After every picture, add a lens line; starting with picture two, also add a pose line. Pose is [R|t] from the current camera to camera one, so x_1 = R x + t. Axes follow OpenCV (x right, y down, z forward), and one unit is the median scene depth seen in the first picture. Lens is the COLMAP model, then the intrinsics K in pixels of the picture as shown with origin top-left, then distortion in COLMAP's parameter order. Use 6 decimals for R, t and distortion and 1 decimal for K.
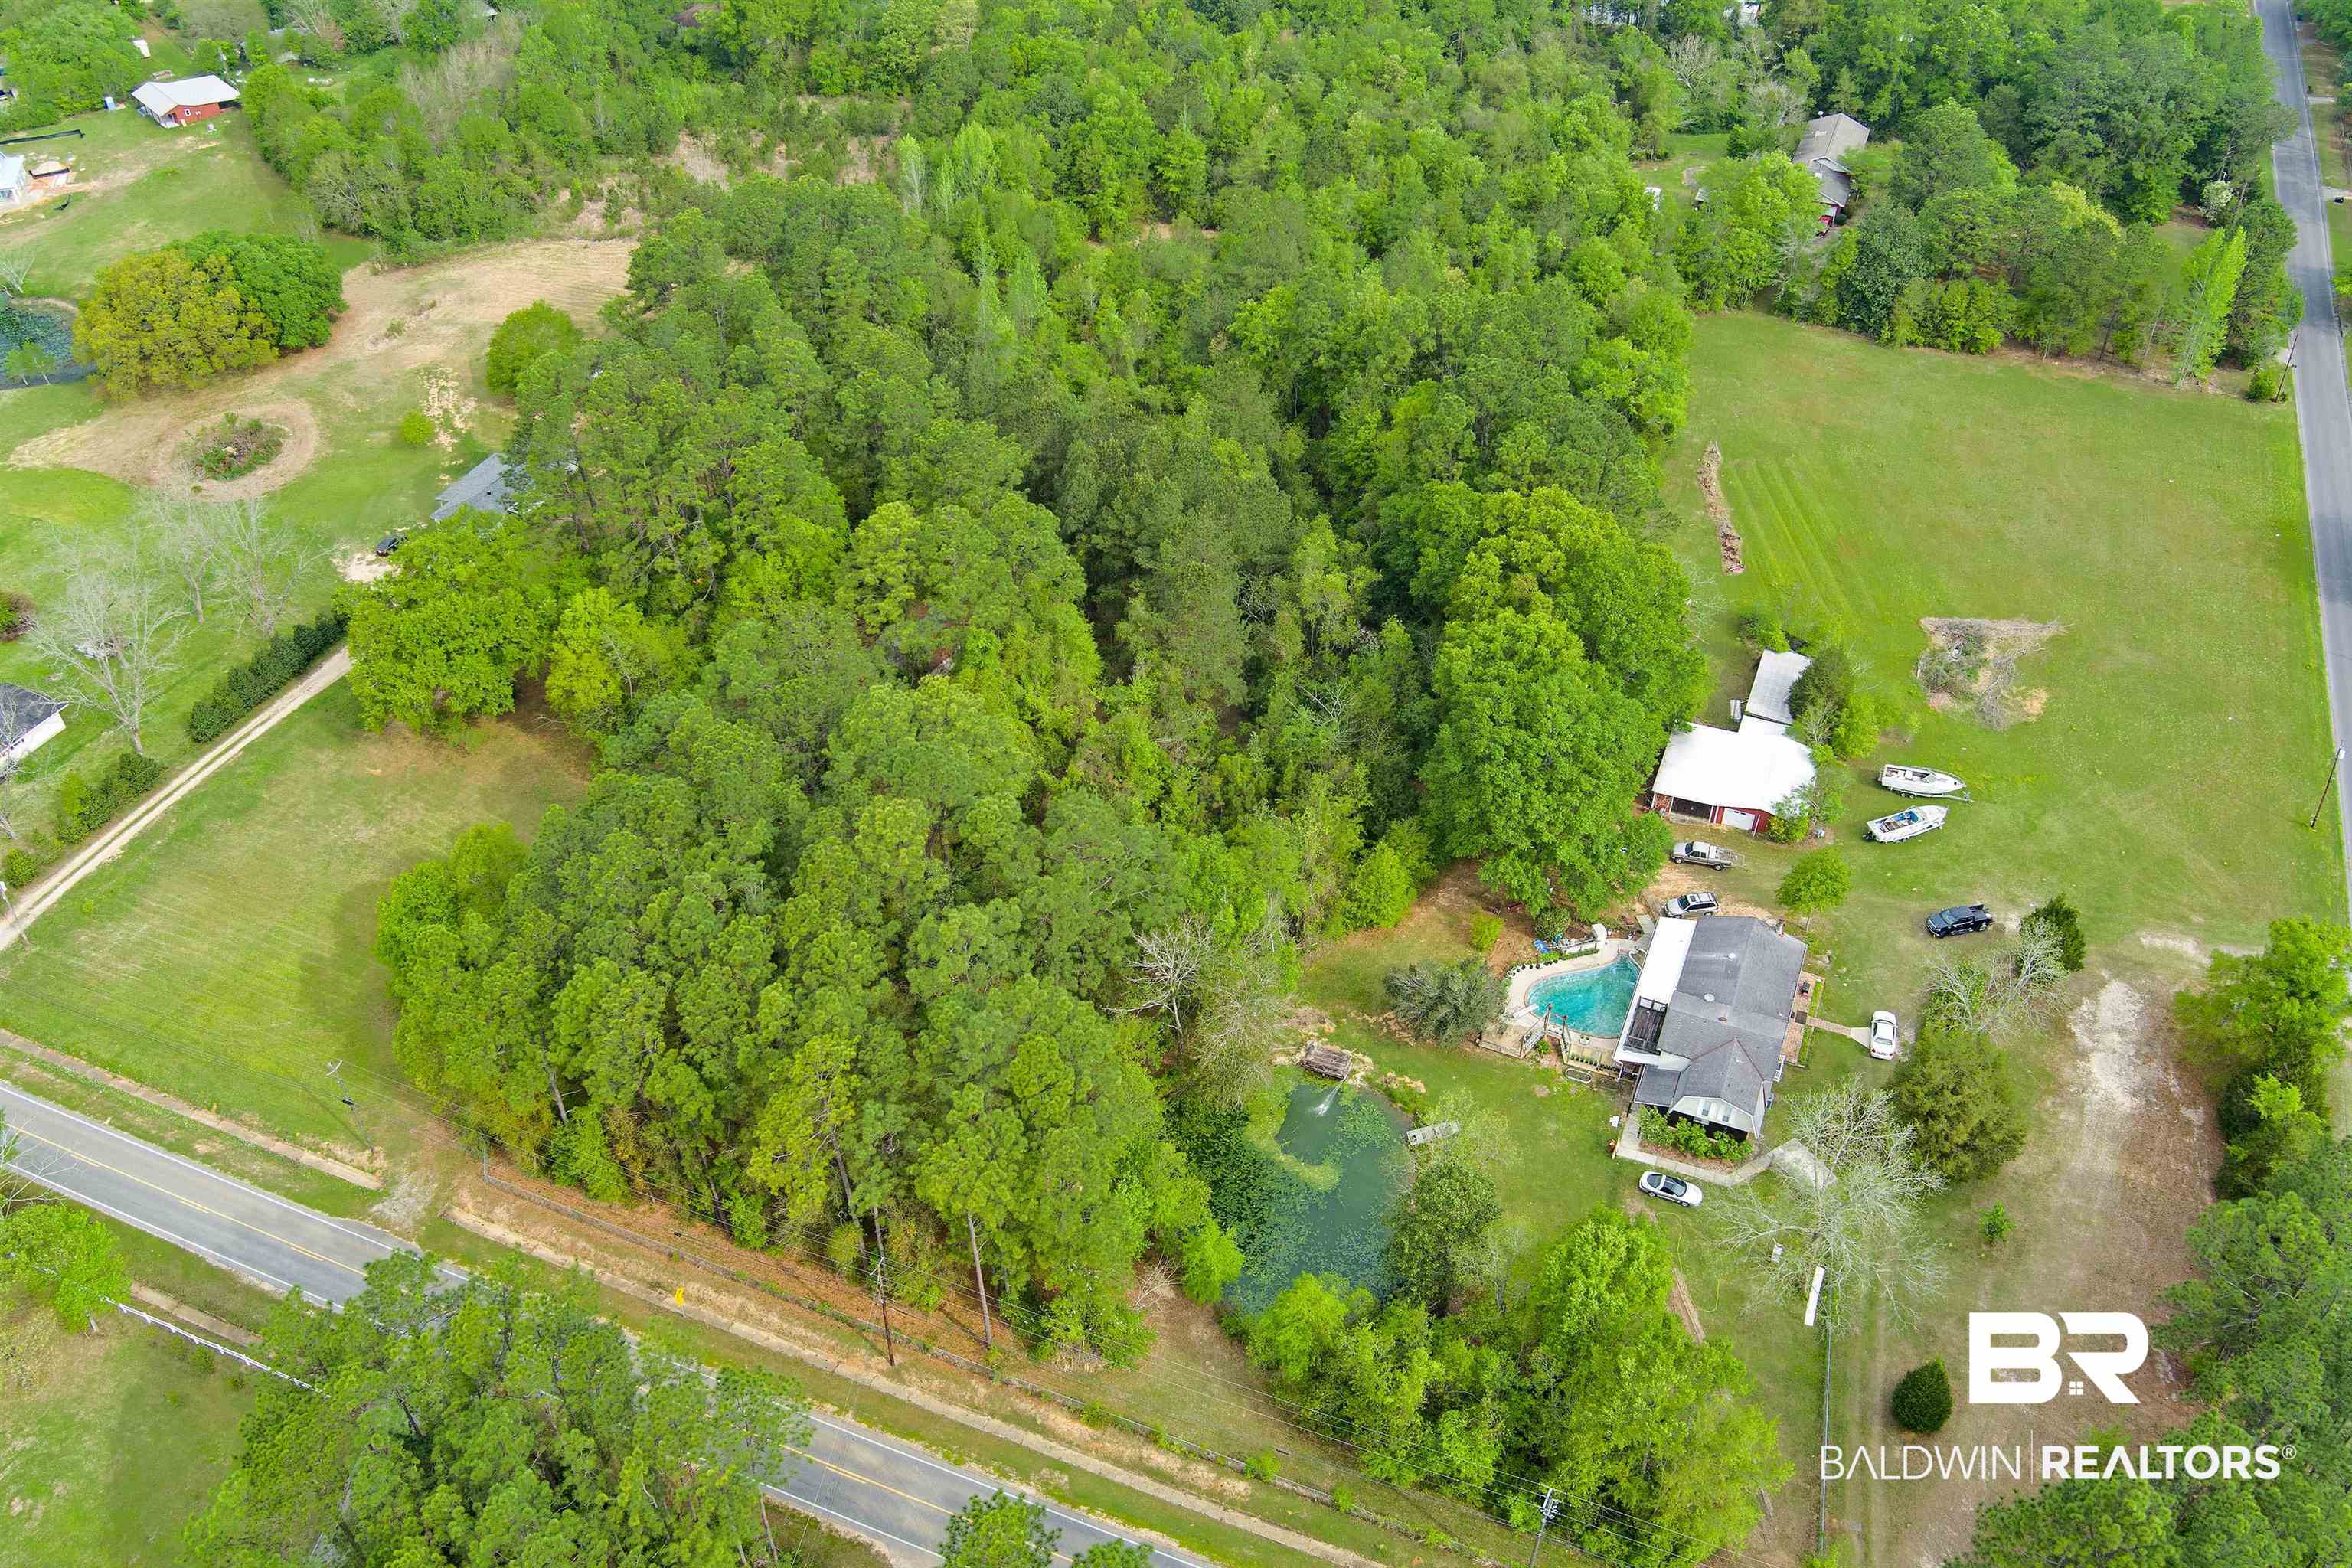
lens RADIAL K [[1905.9, 0, 1176.0], [0, 1905.9, 784.0], [0, 0, 1]] dist [-0.076242, 0.029141]
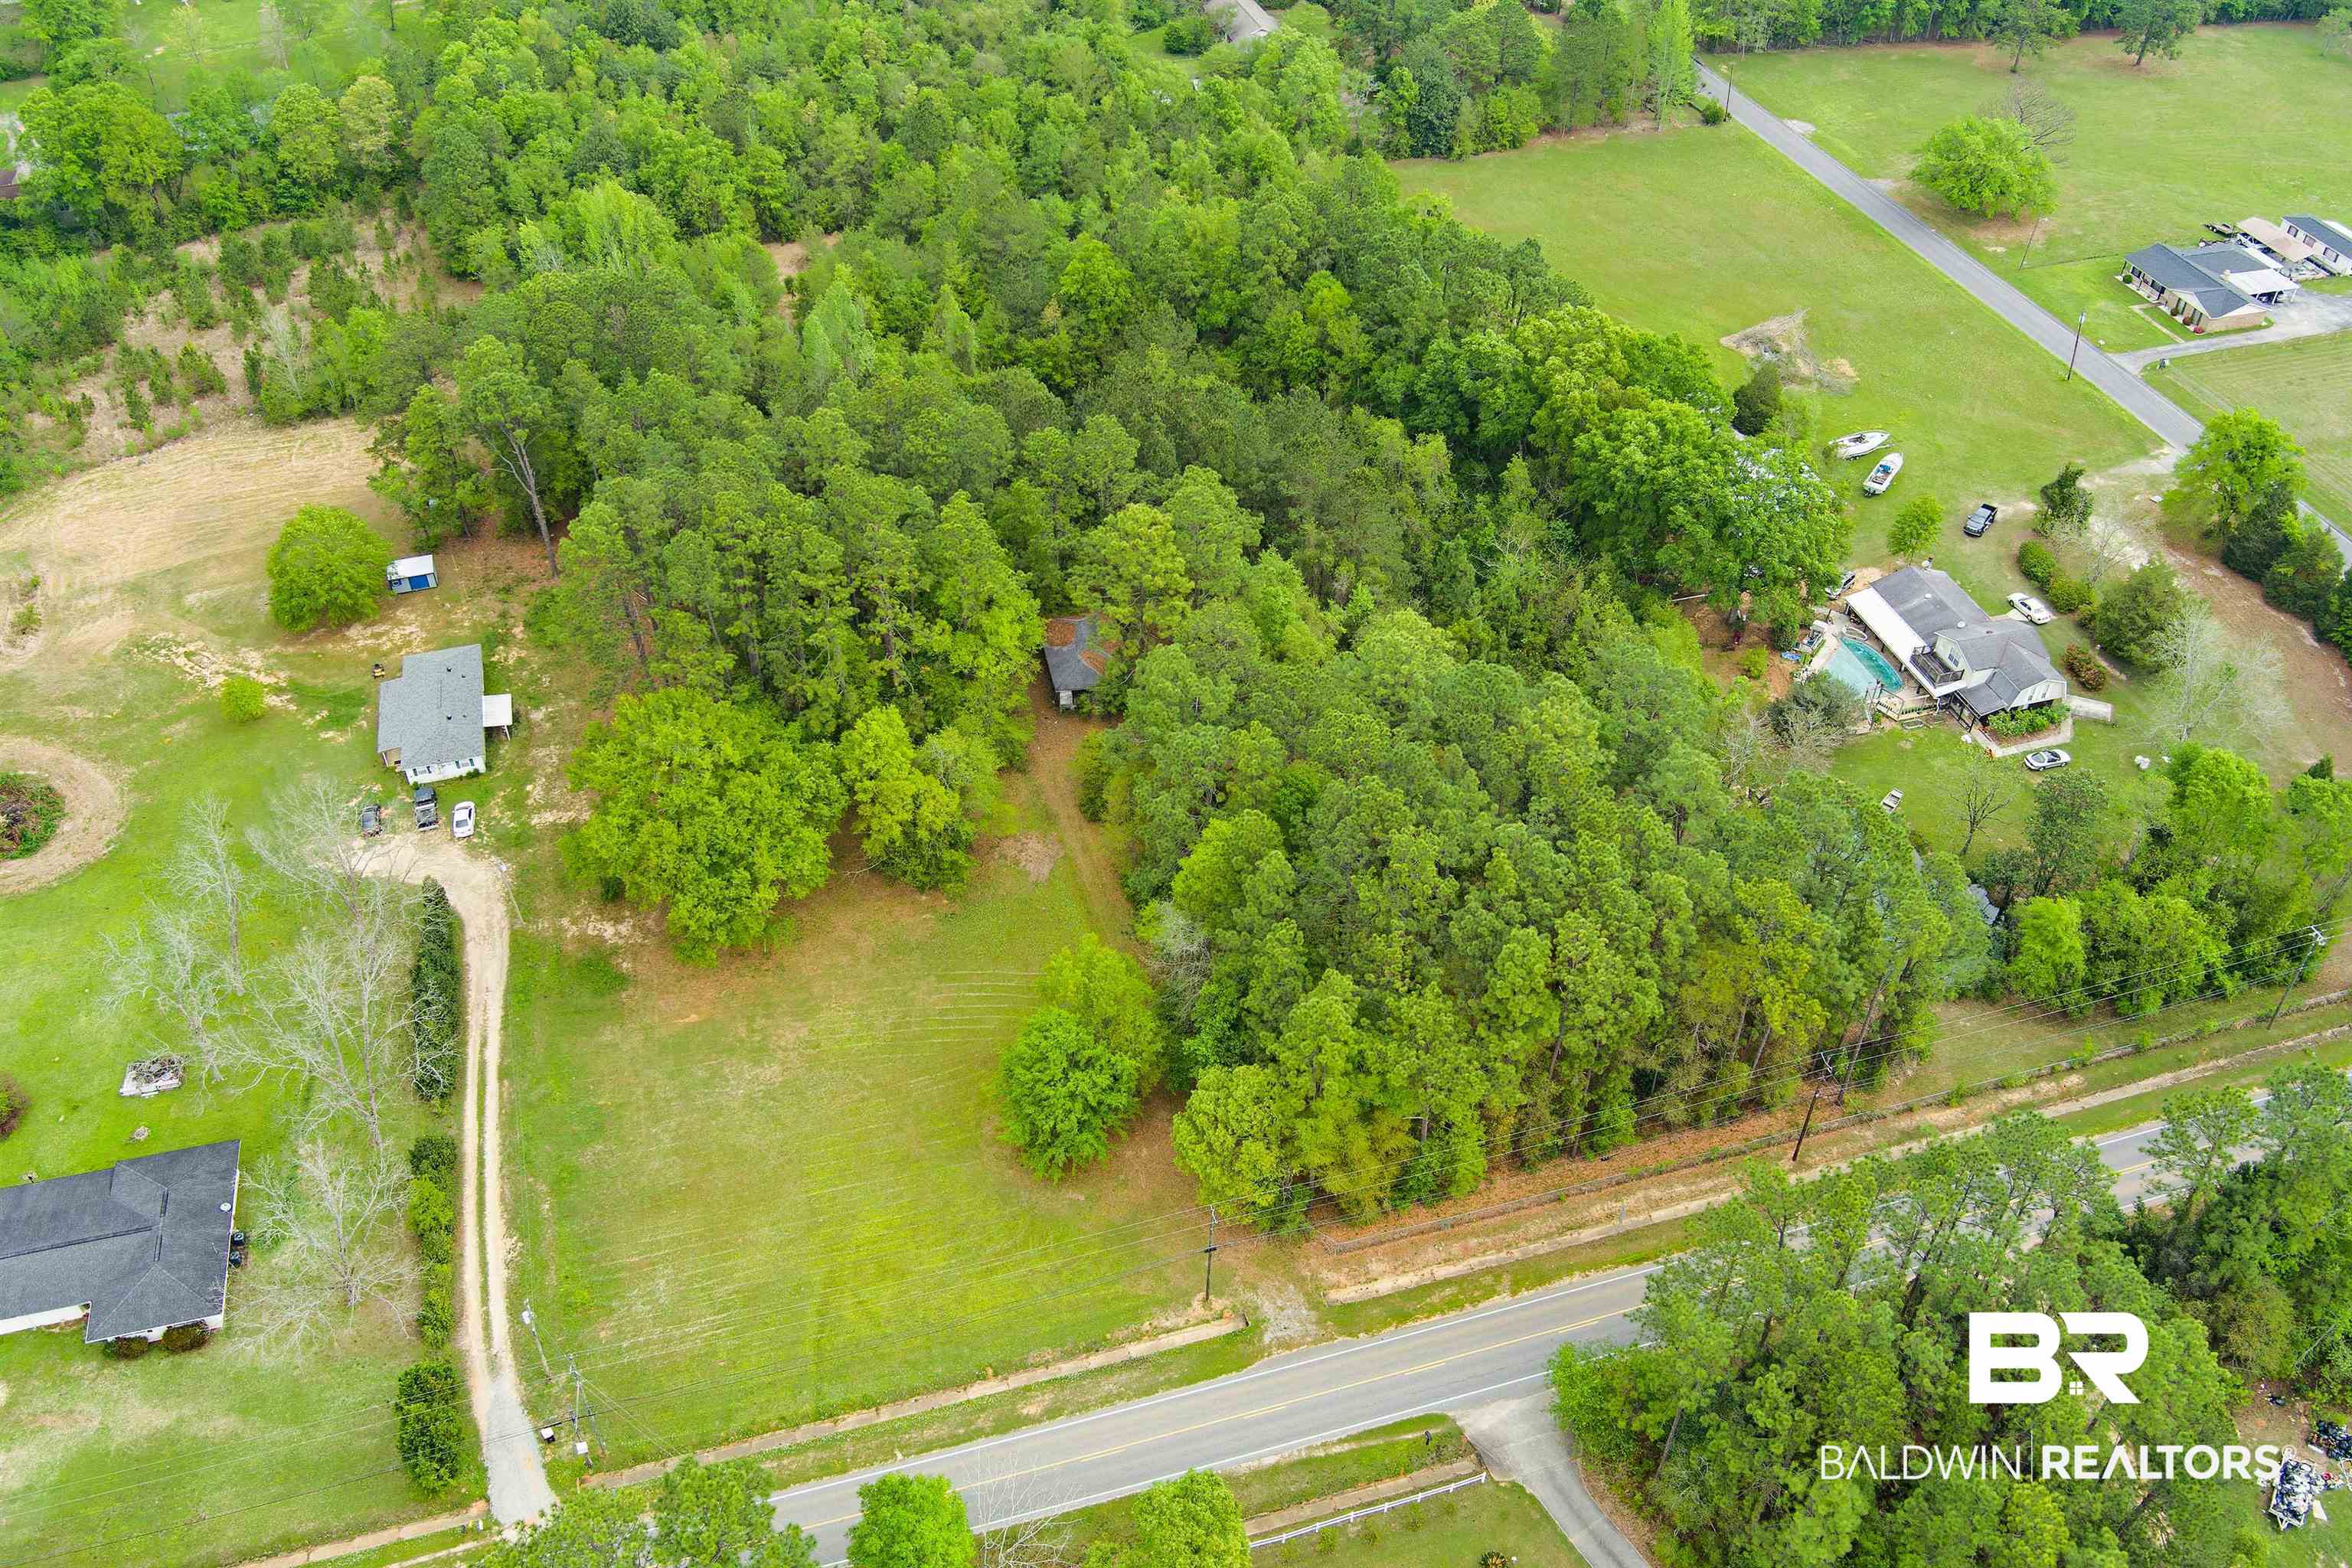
lens RADIAL K [[1905.9, 0, 1176.0], [0, 1905.9, 784.0], [0, 0, 1]] dist [-0.076242, 0.029141]
pose [[0.779565, -0.400684, 0.481384, -0.616083], [0.395356, 0.910922, 0.117964, -0.115629], [-0.485770, 0.098357, 0.868535, 0.142642]]
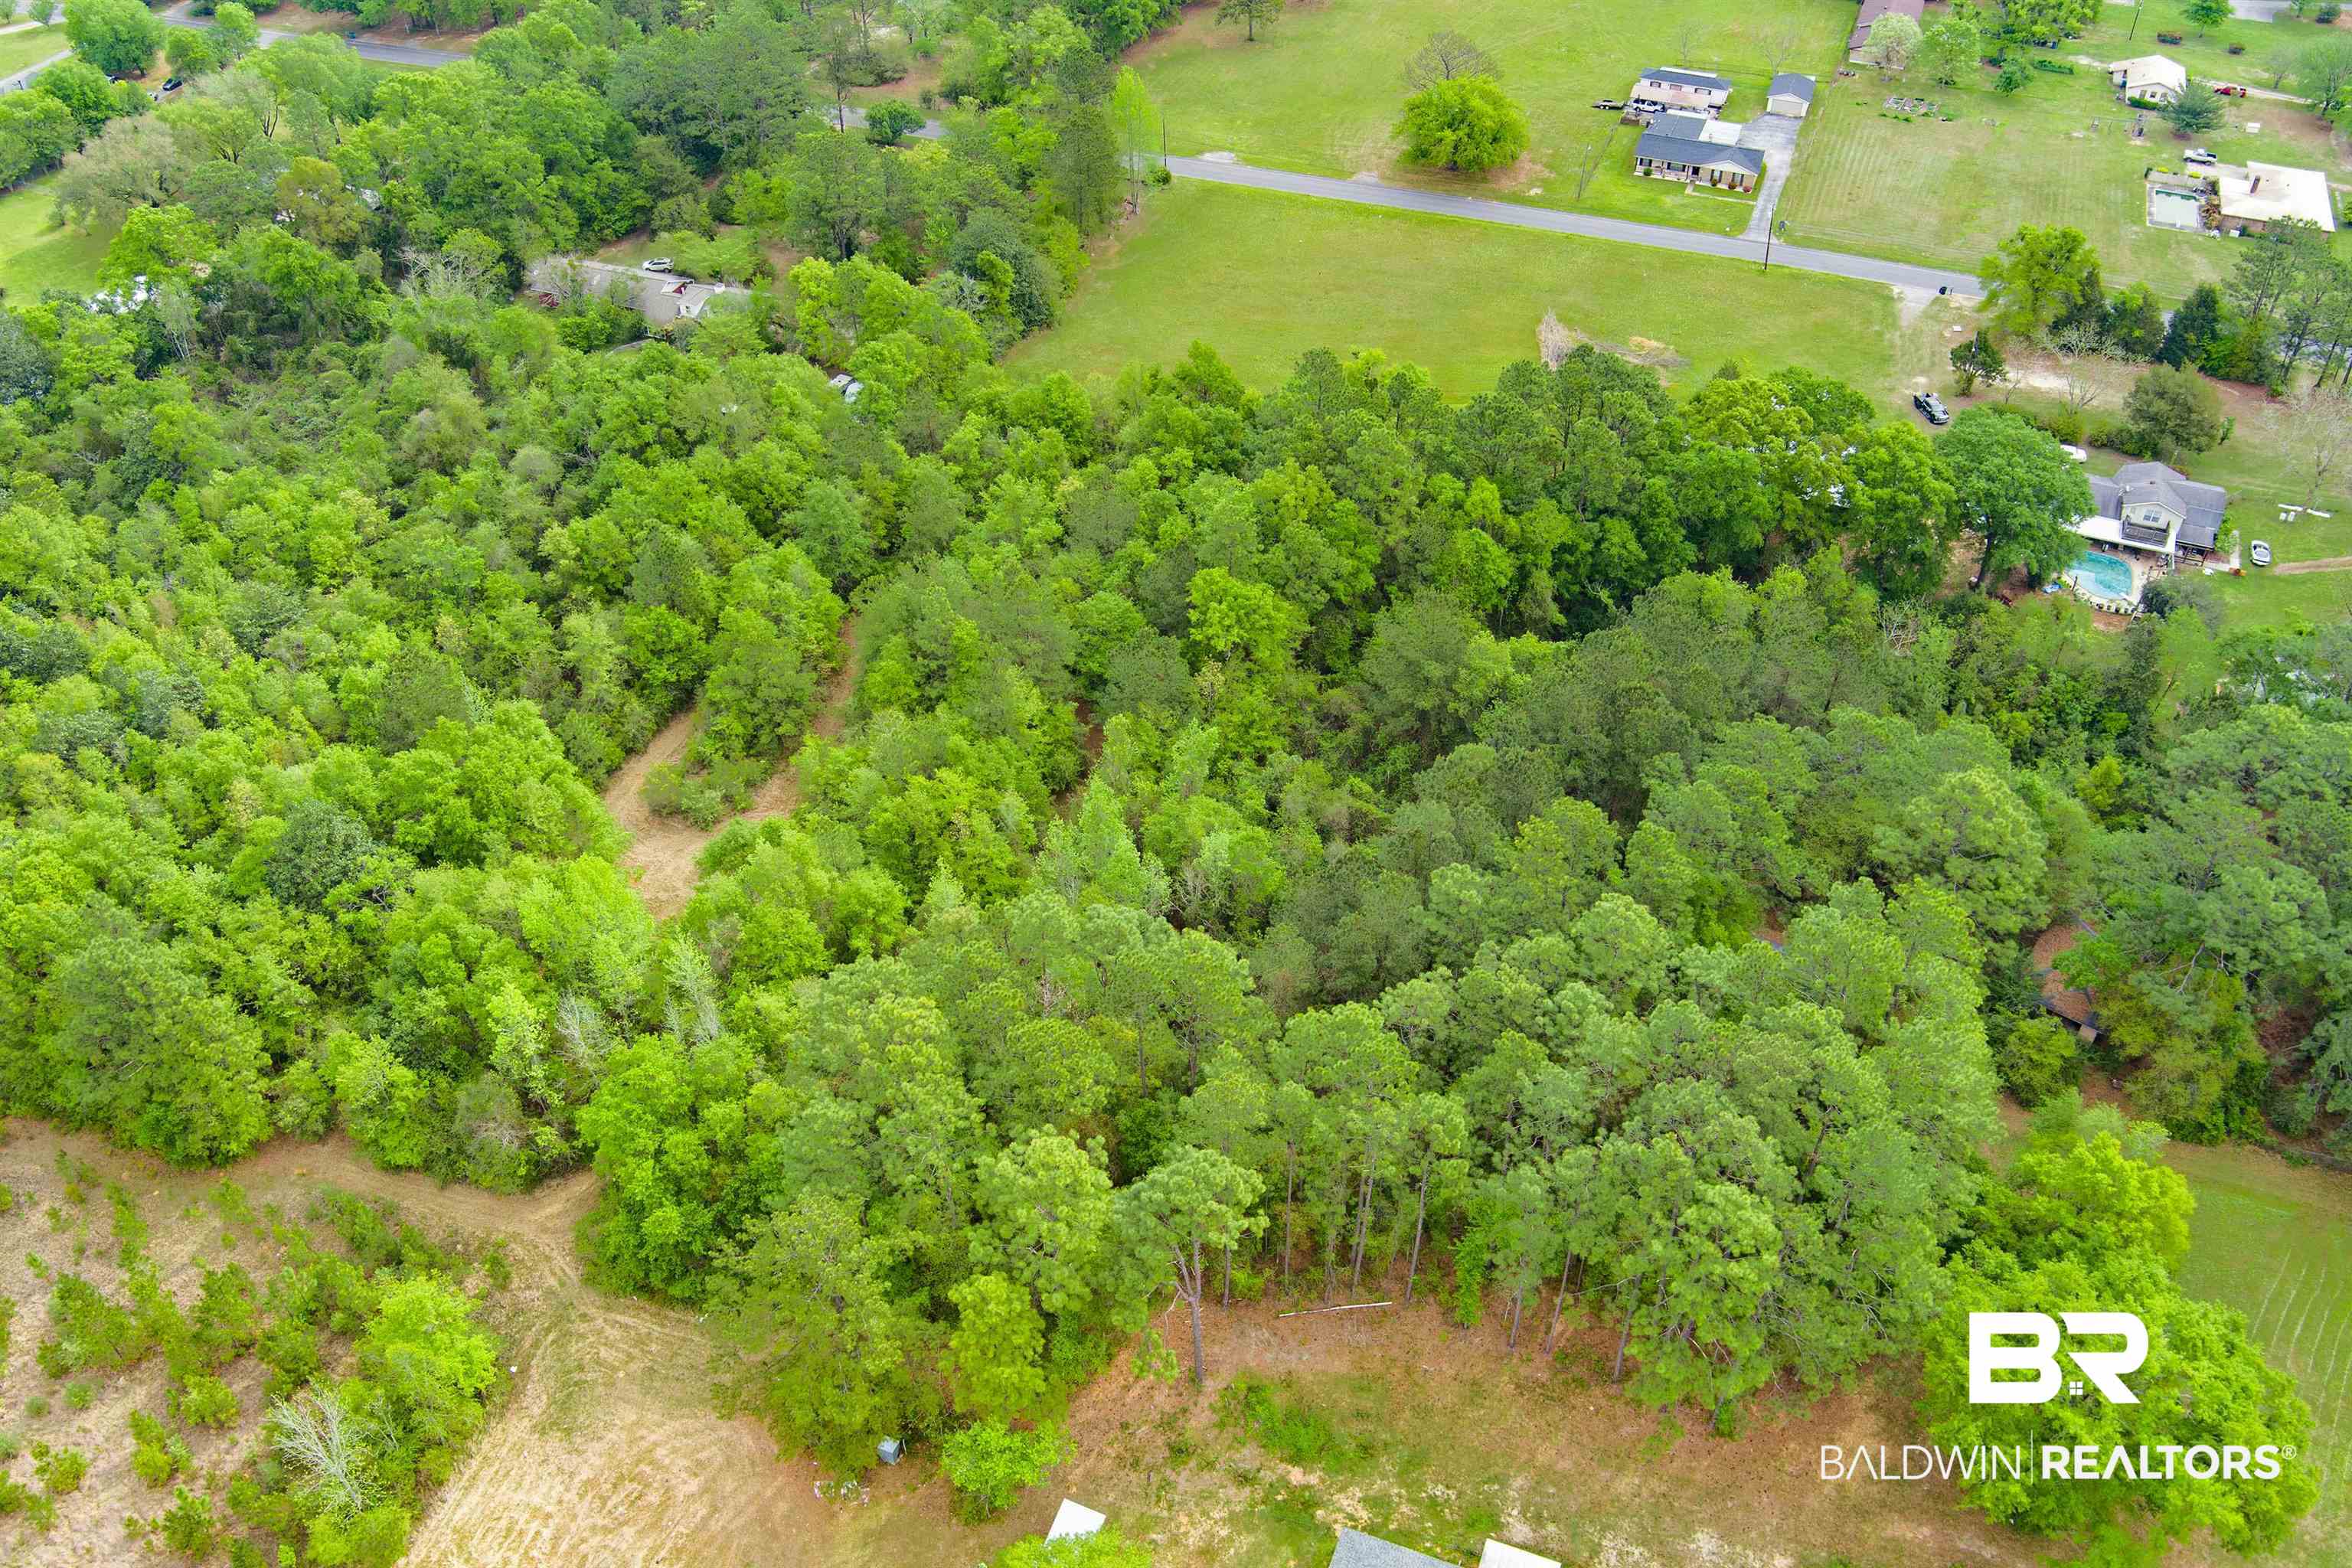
lens RADIAL K [[1905.9, 0, 1176.0], [0, 1905.9, 784.0], [0, 0, 1]] dist [-0.076242, 0.029141]
pose [[-0.020412, -0.647052, 0.762172, -0.714972], [0.651312, 0.569770, 0.501154, -0.726149], [-0.758535, 0.506642, 0.409803, 0.862214]]
